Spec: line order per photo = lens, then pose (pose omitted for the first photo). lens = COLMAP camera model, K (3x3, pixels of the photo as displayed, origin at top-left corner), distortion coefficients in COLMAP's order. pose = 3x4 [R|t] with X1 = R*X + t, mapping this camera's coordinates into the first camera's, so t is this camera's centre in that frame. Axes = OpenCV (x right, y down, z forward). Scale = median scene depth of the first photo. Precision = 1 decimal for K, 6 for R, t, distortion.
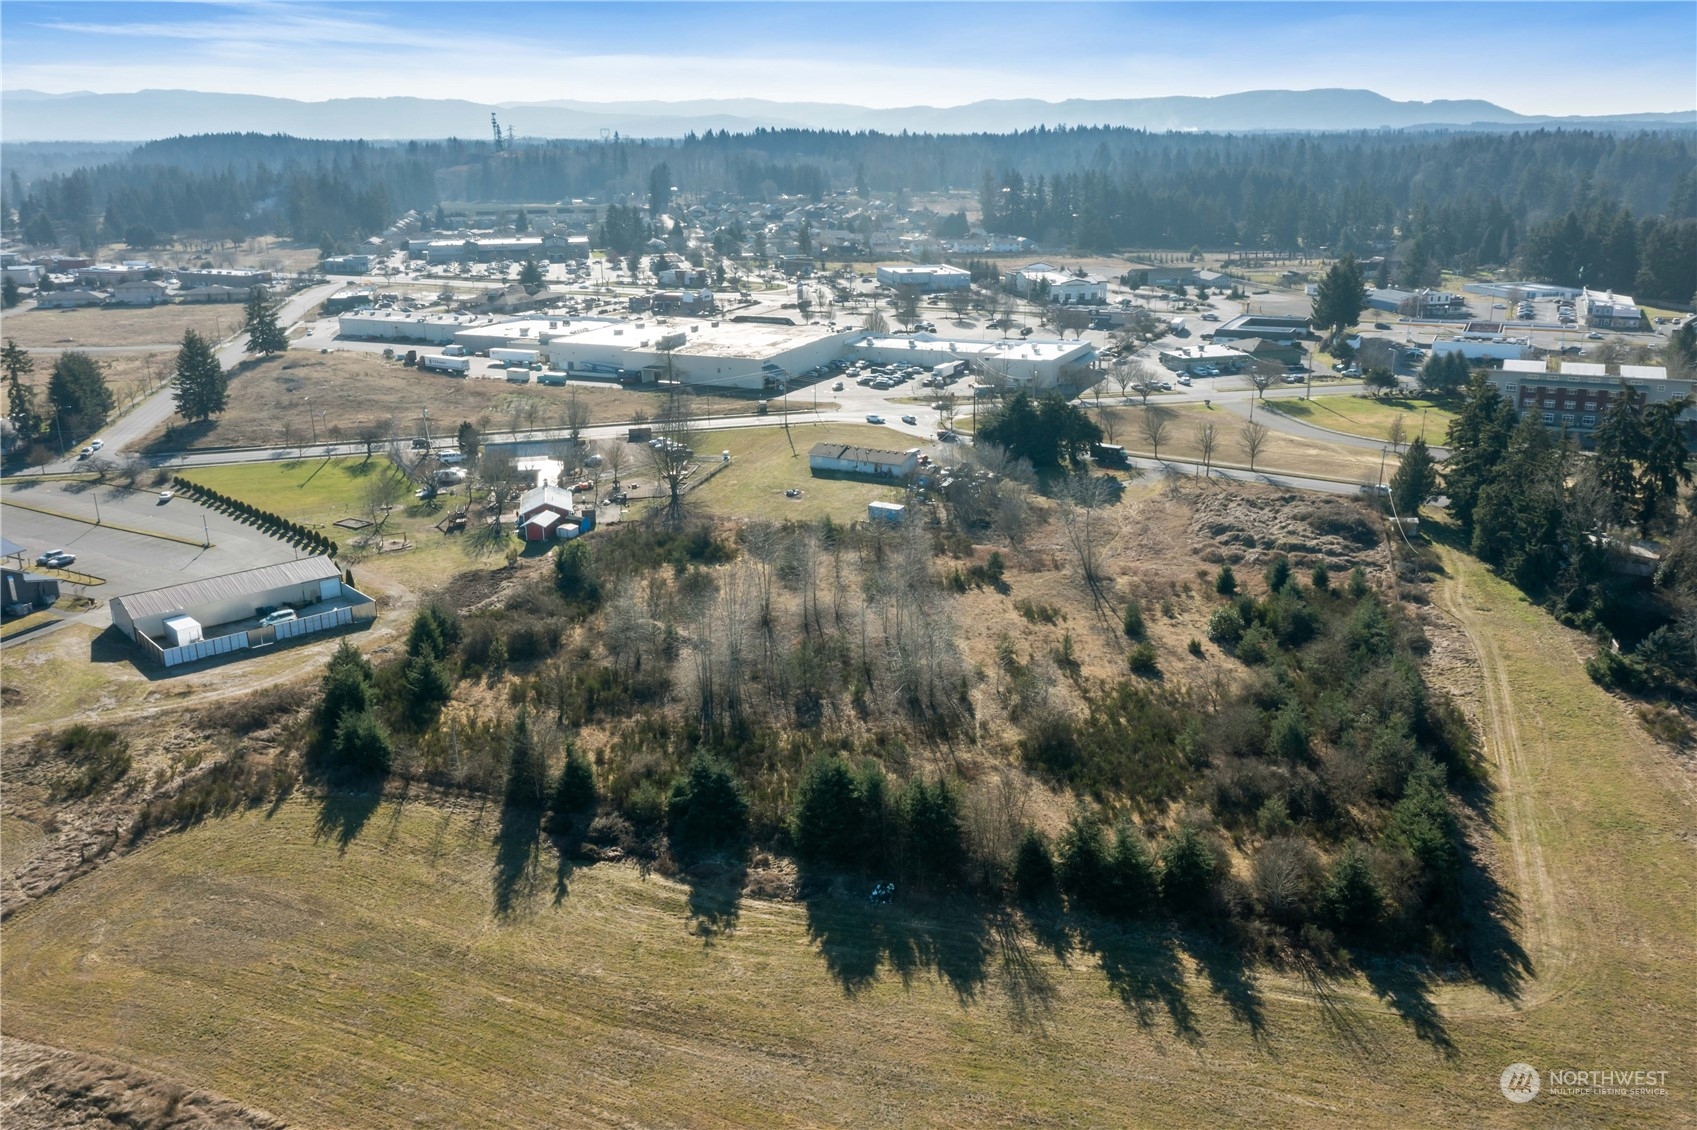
lens RADIAL K [[1371.9, 0, 848.5], [0, 1371.9, 565.0], [0, 0, 1]] dist [0.002903, 0.007790]
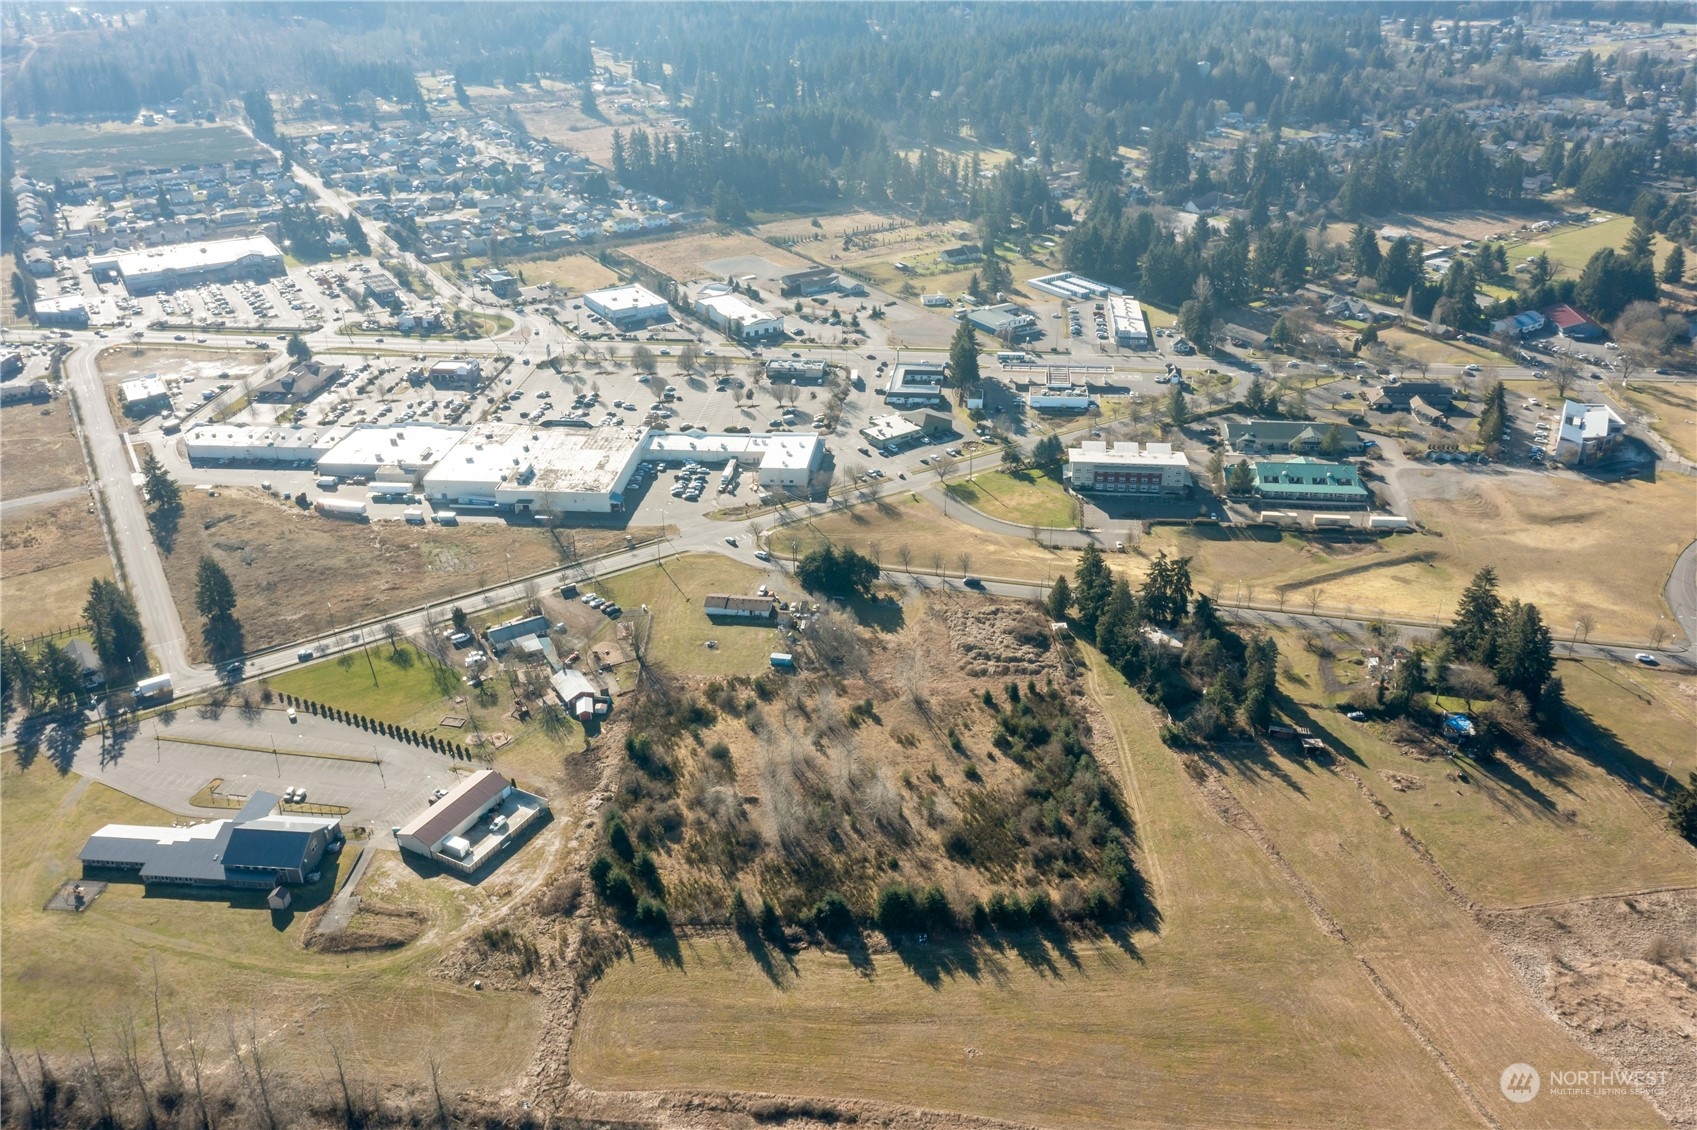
lens RADIAL K [[1366.9, 0, 846.4], [0, 1366.9, 557.7], [0, 0, 1]] dist [0.001461, 0.009605]
pose [[0.944356, -0.156000, 0.289579, -0.518570], [0.106570, 0.978001, 0.179324, -0.646346], [-0.311184, -0.138485, 0.940206, -0.848633]]
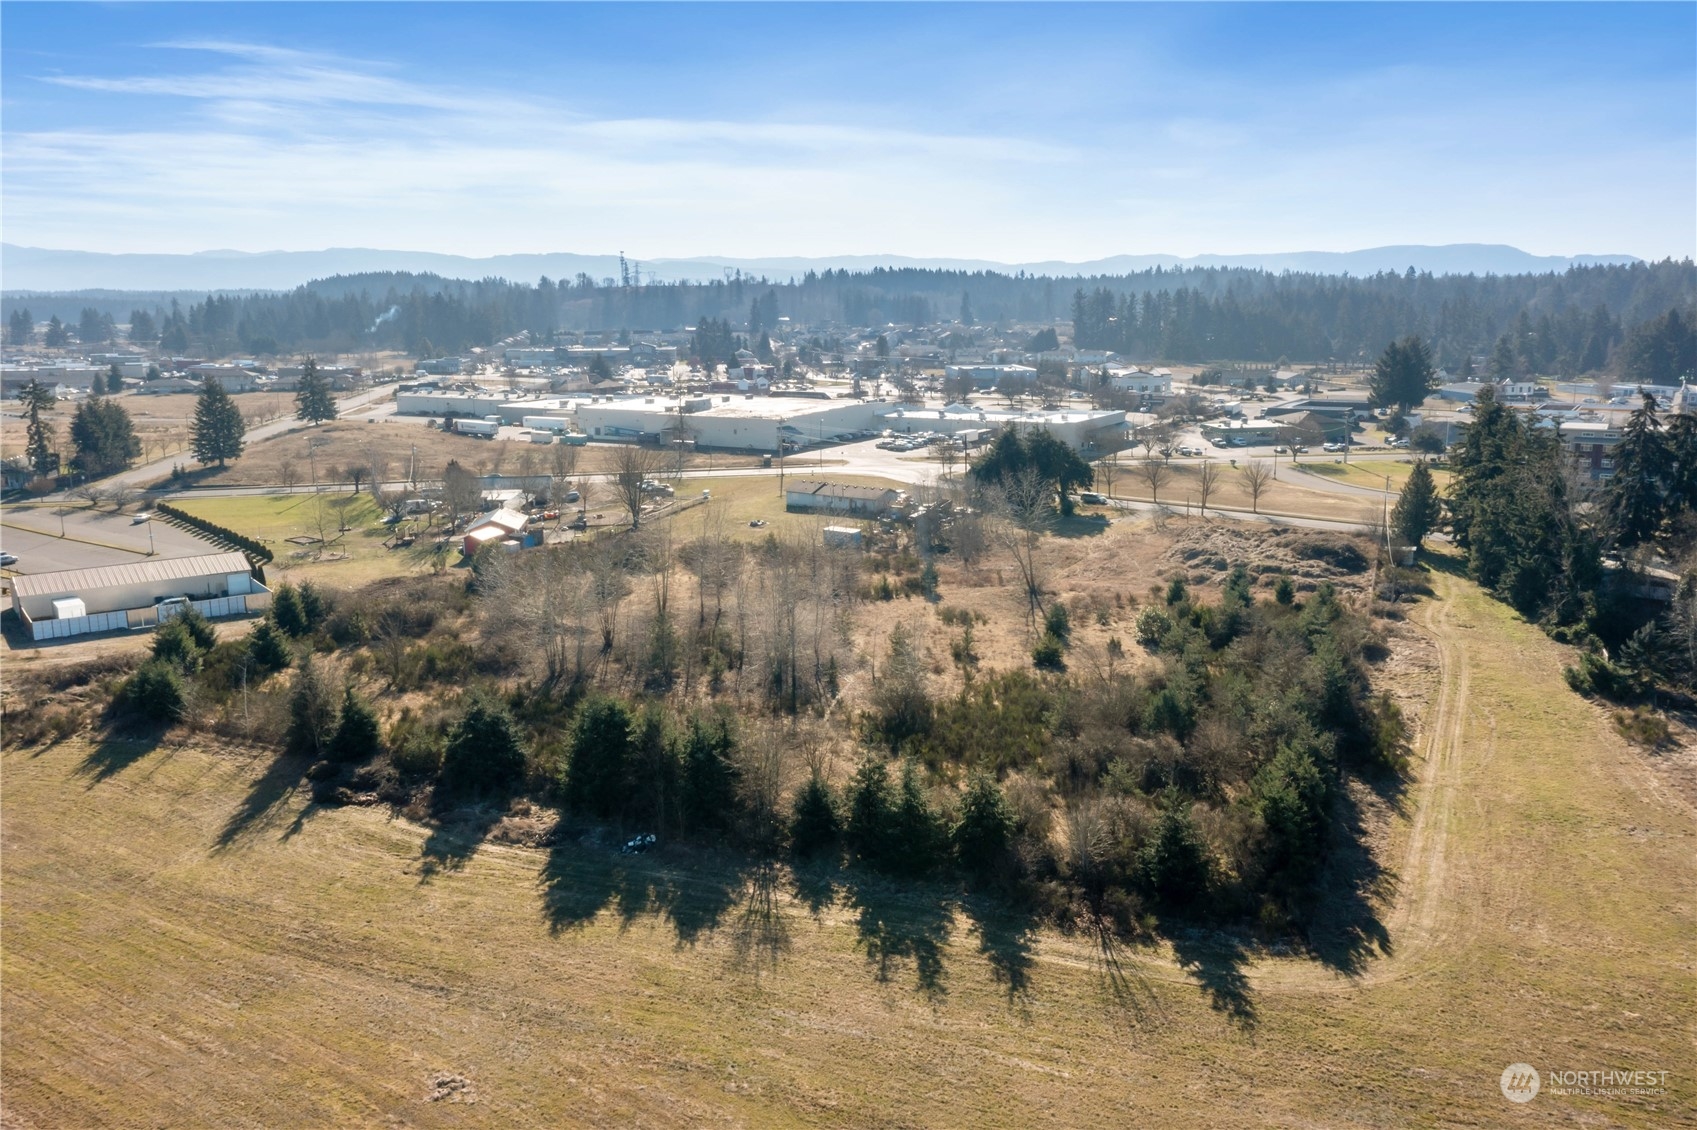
lens RADIAL K [[1366.9, 0, 846.4], [0, 1366.9, 557.7], [0, 0, 1]] dist [0.001461, 0.009605]
pose [[0.995187, 0.021583, -0.095588, 0.170952], [-0.031932, 0.993627, -0.108103, 0.109499], [0.092646, 0.110635, 0.989534, 0.103535]]
